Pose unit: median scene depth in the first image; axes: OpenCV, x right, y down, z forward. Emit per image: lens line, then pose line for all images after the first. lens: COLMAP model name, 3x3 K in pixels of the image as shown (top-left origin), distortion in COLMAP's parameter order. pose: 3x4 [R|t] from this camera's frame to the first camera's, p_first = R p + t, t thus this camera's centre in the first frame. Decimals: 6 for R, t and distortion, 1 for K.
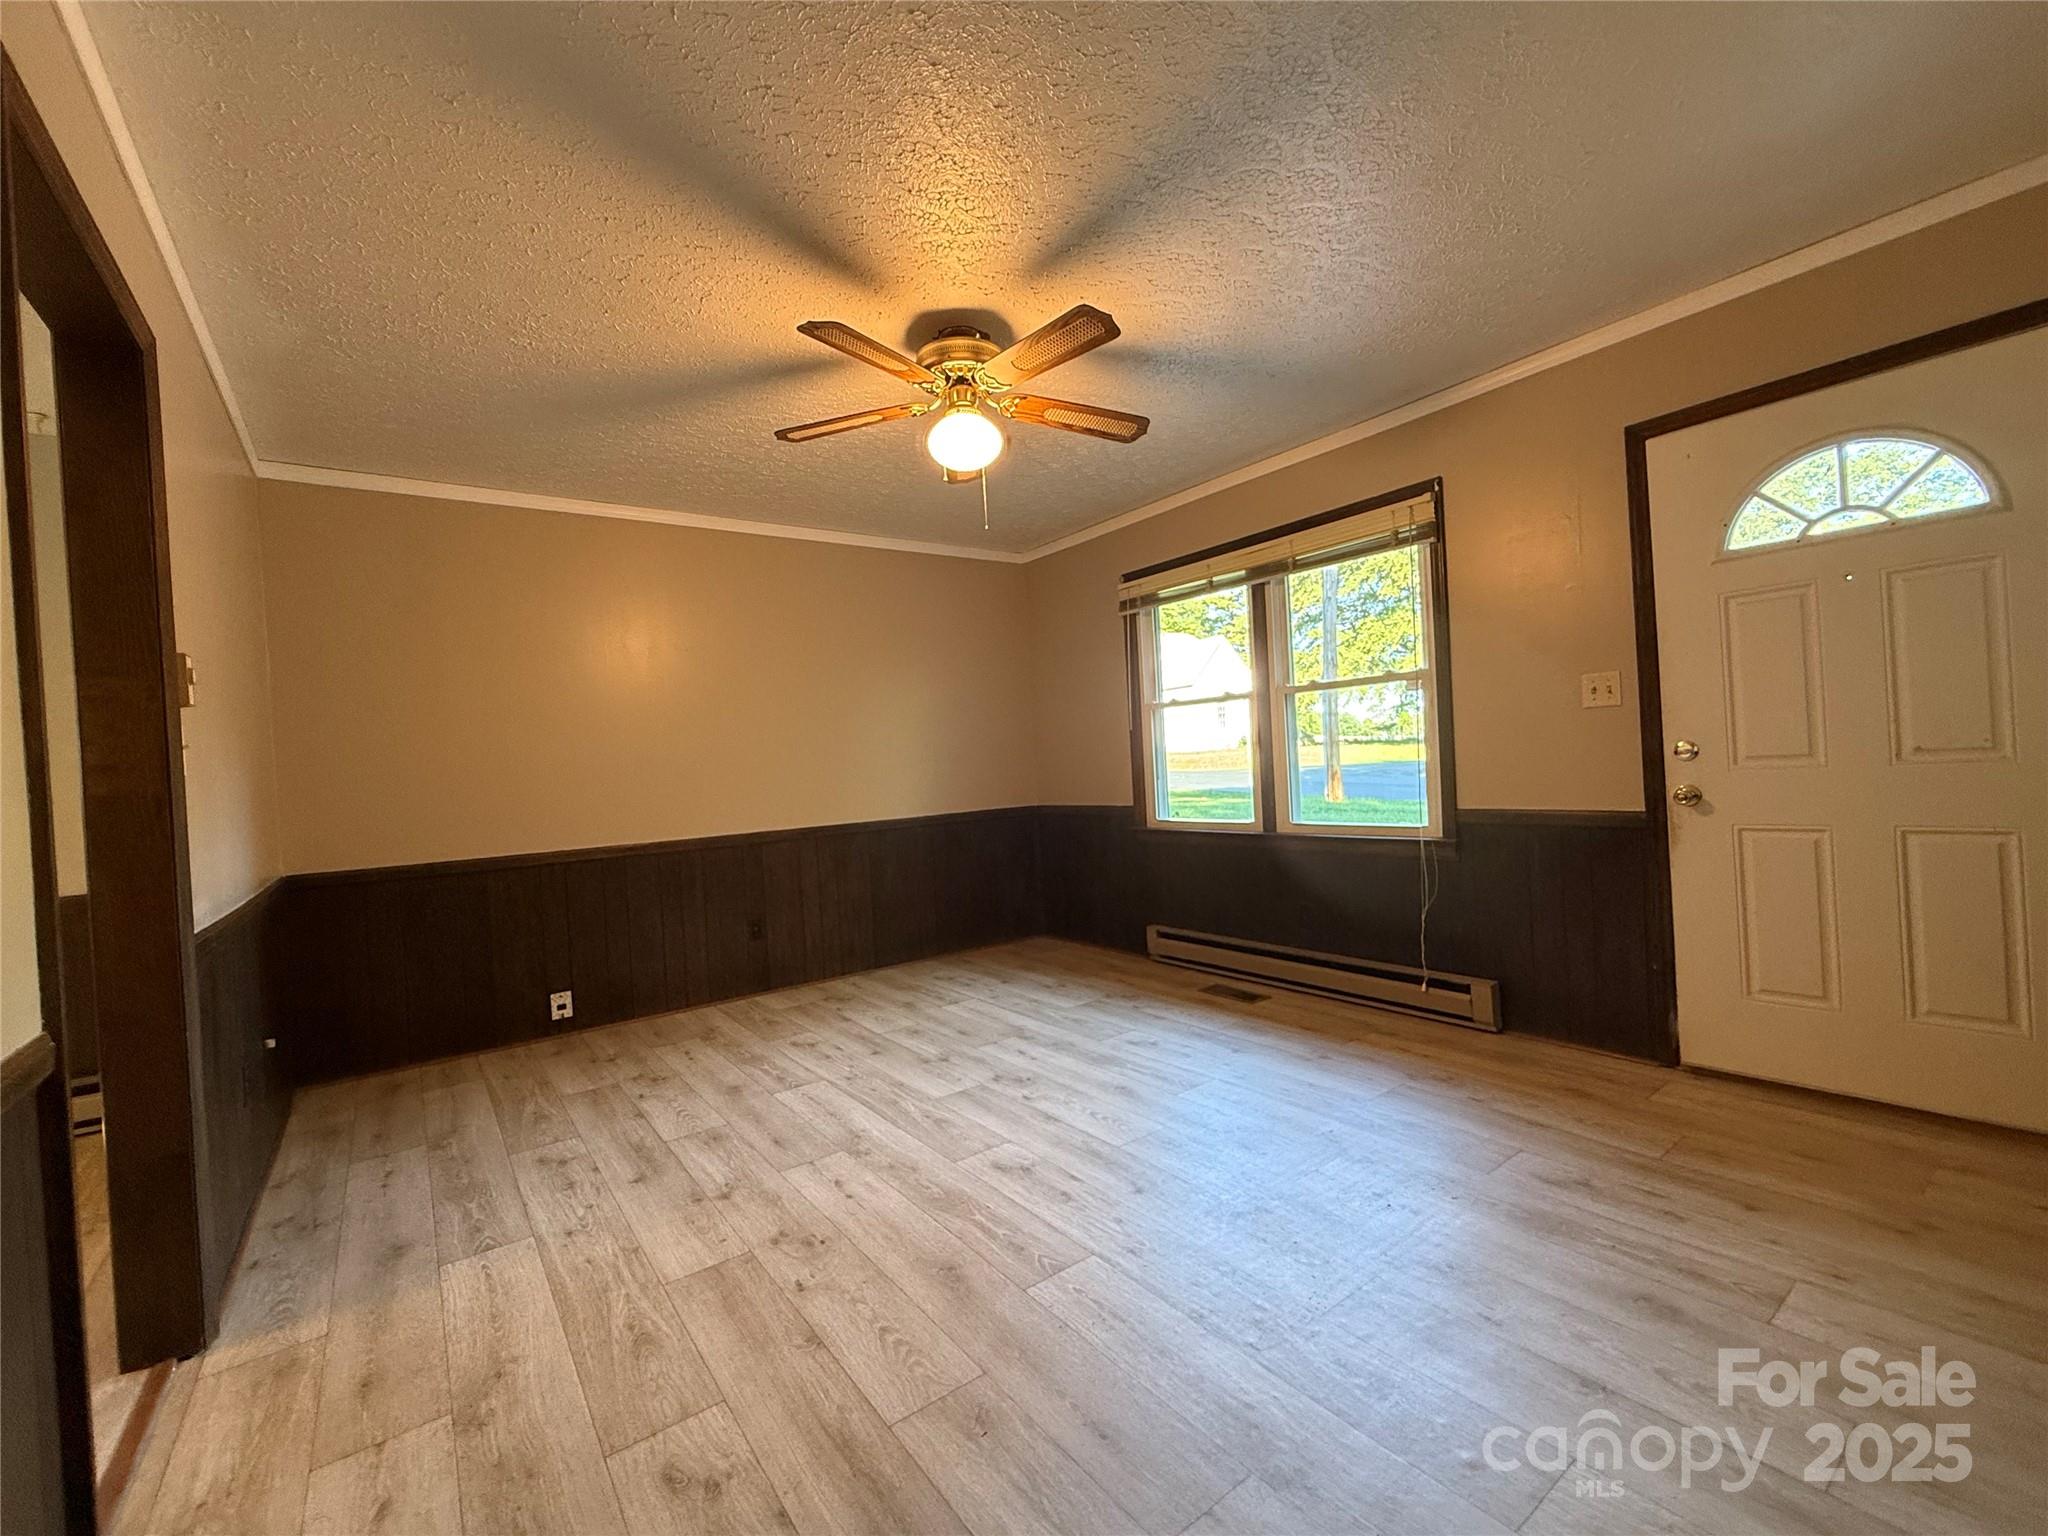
lens RADIAL K [[850.4, 0, 1024.0], [0, 850.4, 768.0], [0, 0, 1]] dist [-0.001474, 0.000176]
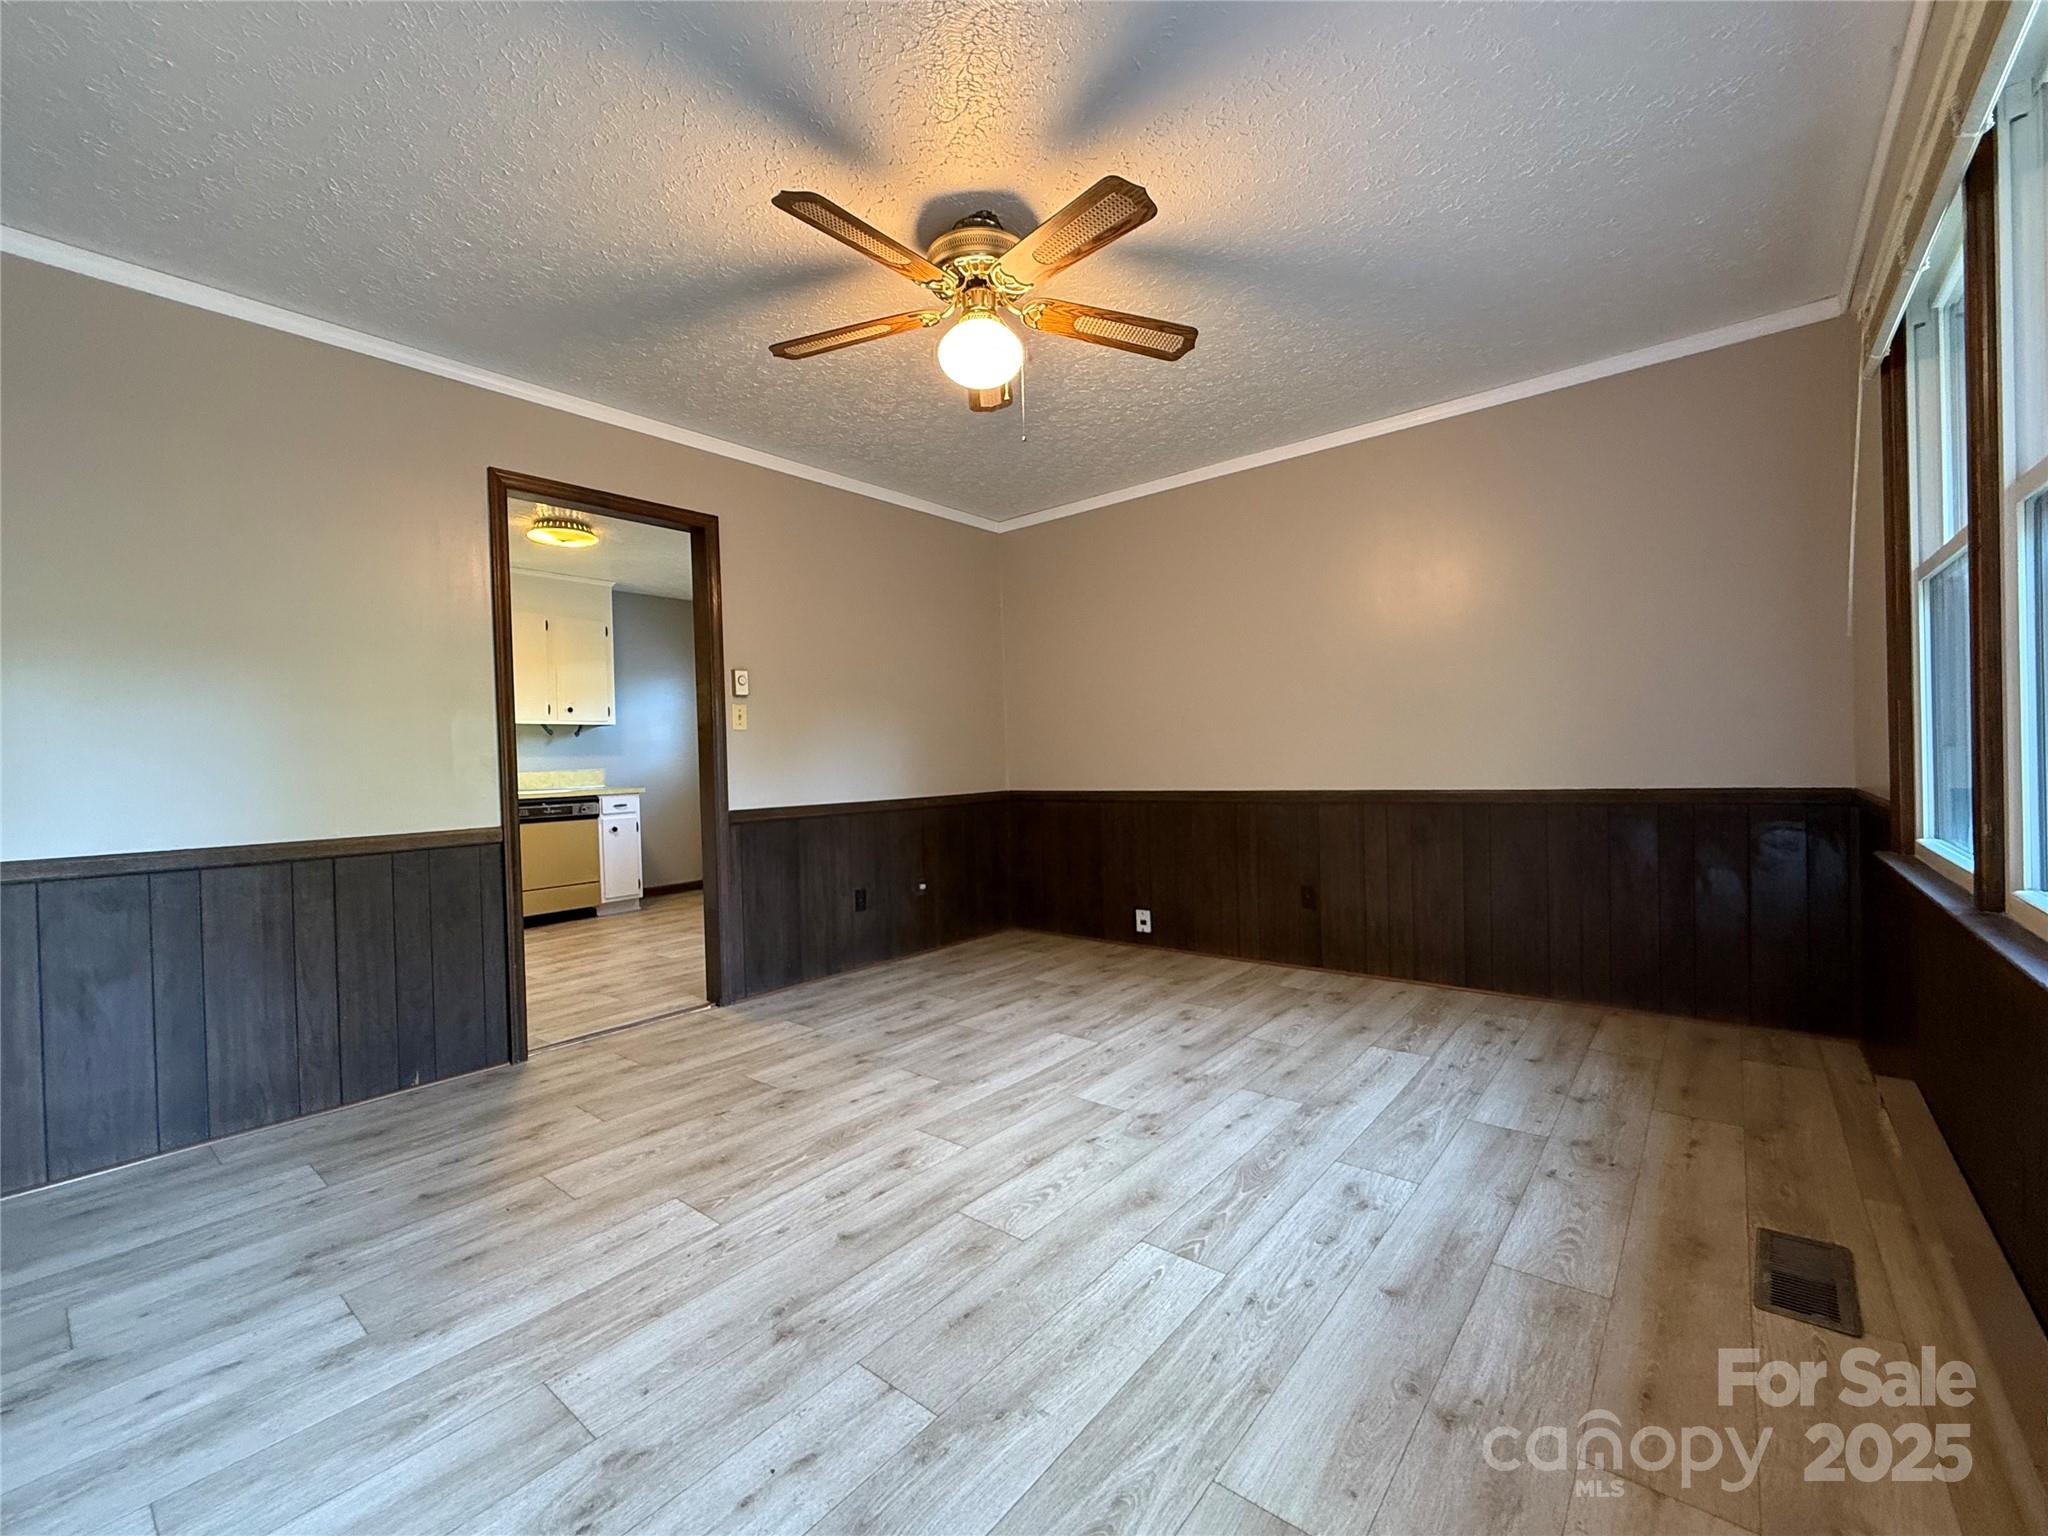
lens RADIAL K [[850.4, 0, 1024.0], [0, 850.4, 768.0], [0, 0, 1]] dist [-0.001474, 0.000176]
pose [[0.243487, 0.057362, -0.968207, 0.717045], [0.013542, 0.997951, 0.062530, -0.012570], [0.969810, -0.028336, 0.242211, 0.727116]]
